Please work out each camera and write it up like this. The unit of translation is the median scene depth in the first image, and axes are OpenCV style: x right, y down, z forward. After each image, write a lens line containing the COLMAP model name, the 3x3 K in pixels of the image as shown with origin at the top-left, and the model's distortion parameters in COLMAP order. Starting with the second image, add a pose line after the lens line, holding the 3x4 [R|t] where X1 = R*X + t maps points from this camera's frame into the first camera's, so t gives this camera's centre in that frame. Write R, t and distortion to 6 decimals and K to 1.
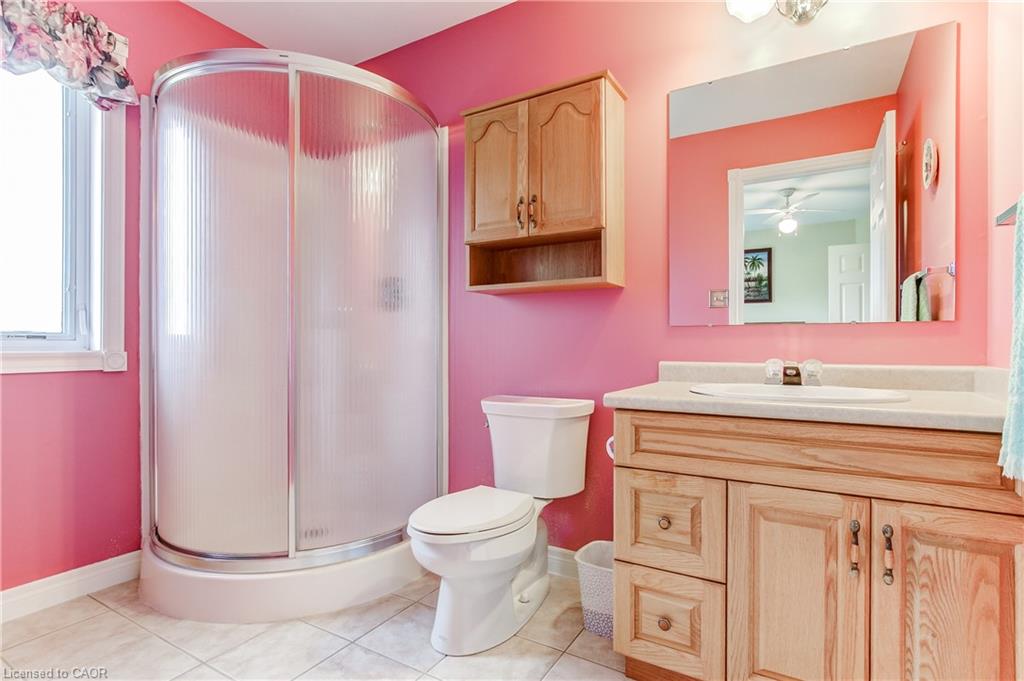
lens RADIAL K [[498.0, 0, 514.4], [0, 498.0, 340.6], [0, 0, 1]] dist [0.001391, 0.000052]
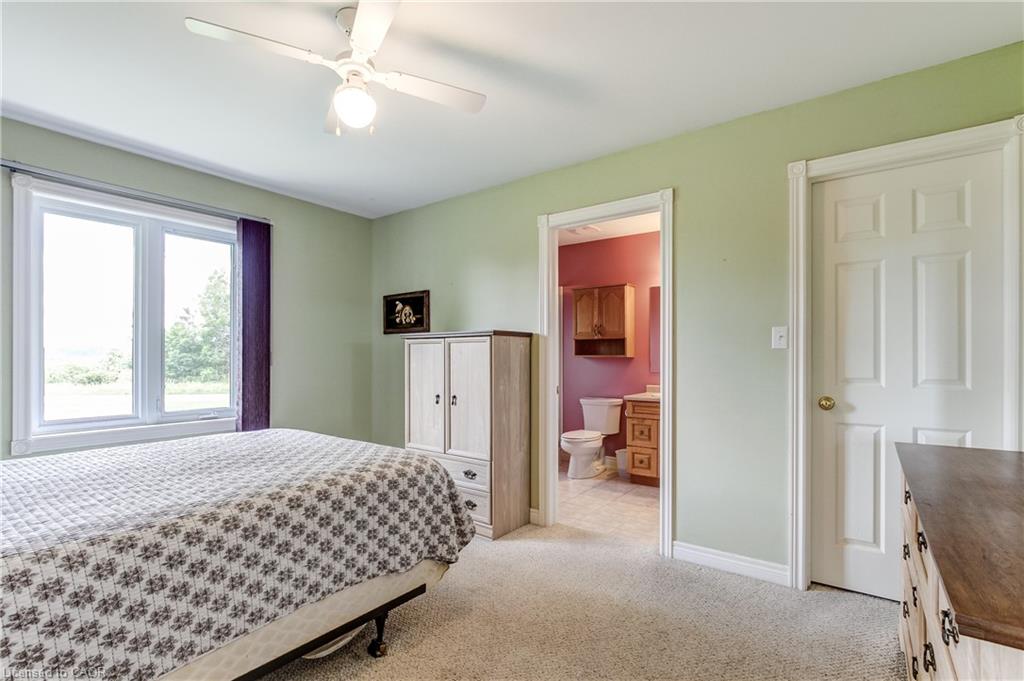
lens RADIAL K [[477.4, 0, 508.2], [0, 477.4, 349.8], [0, 0, 1]] dist [-0.002292, -0.000275]
pose [[0.994510, 0.001759, -0.104630, -0.198926], [-0.001751, 0.999998, 0.000173, -0.156633], [0.104630, 0.000011, 0.994511, -1.744391]]
